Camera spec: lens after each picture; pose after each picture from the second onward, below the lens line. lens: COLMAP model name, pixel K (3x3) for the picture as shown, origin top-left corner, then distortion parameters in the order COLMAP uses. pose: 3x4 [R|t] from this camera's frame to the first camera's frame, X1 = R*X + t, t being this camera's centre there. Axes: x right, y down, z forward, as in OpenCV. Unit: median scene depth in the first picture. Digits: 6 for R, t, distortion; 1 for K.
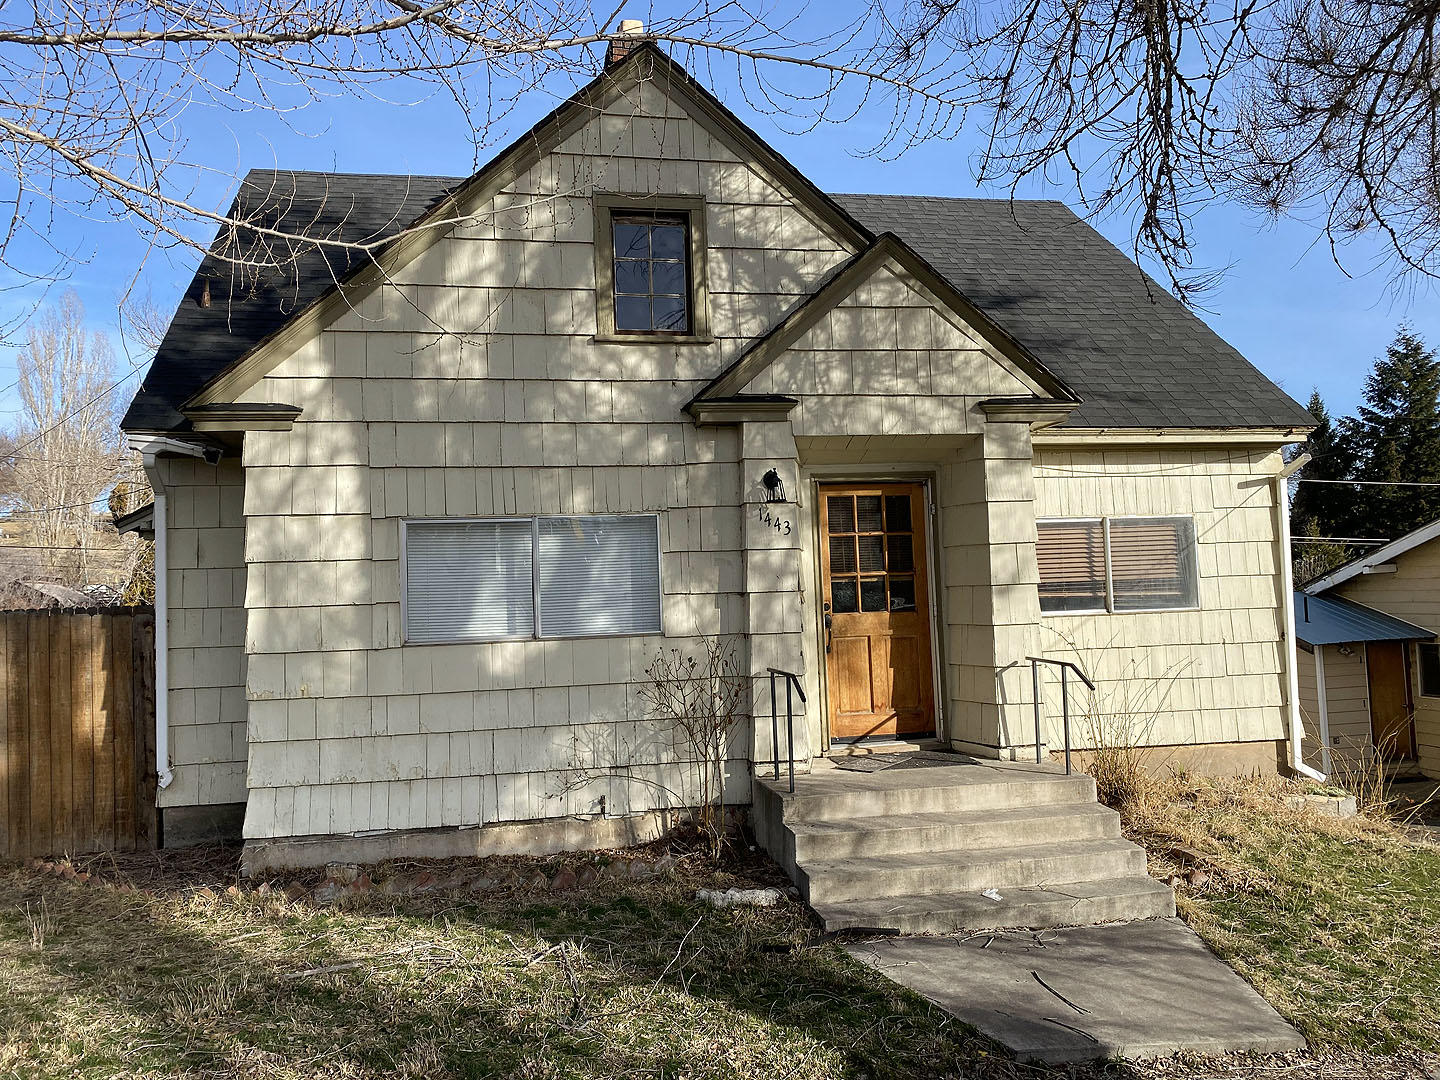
lens RADIAL K [[1101.5, 0, 720.0], [0, 1101.5, 540.0], [0, 0, 1]] dist [0.005845, 0.004408]
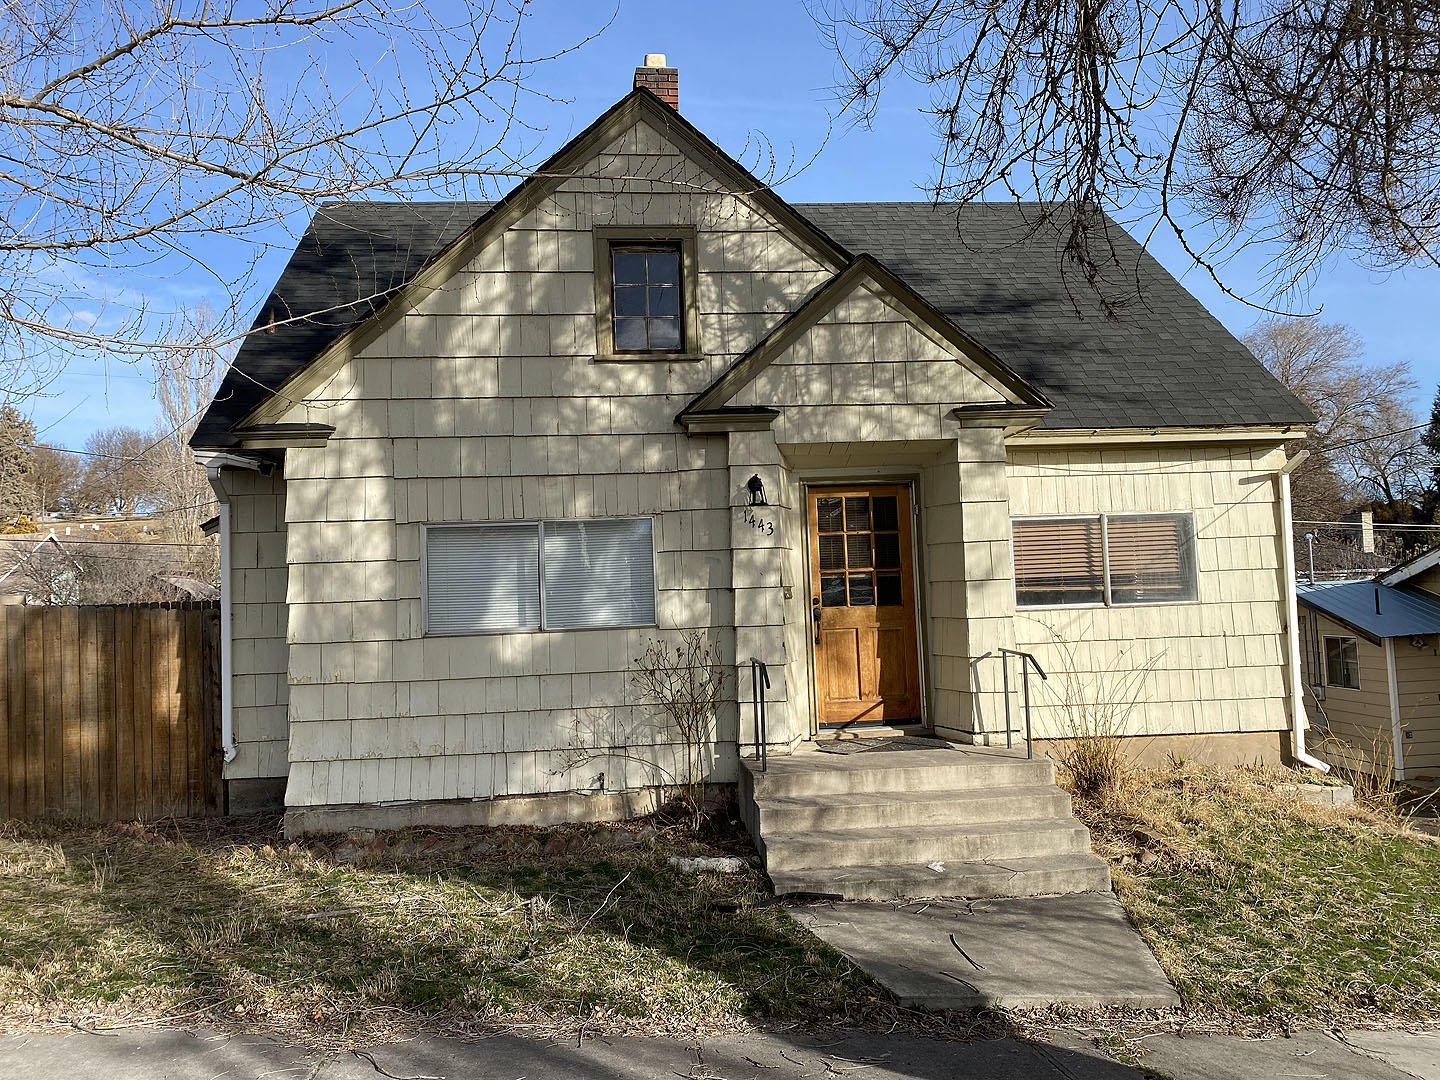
lens RADIAL K [[1101.6, 0, 728.6], [0, 1101.6, 527.2], [0, 0, 1]] dist [0.011702, -0.000268]
pose [[0.995468, -0.007769, -0.094784, 0.123794], [0.007409, 0.999964, -0.004142, -0.008292], [0.094812, 0.003421, 0.995489, -0.085753]]
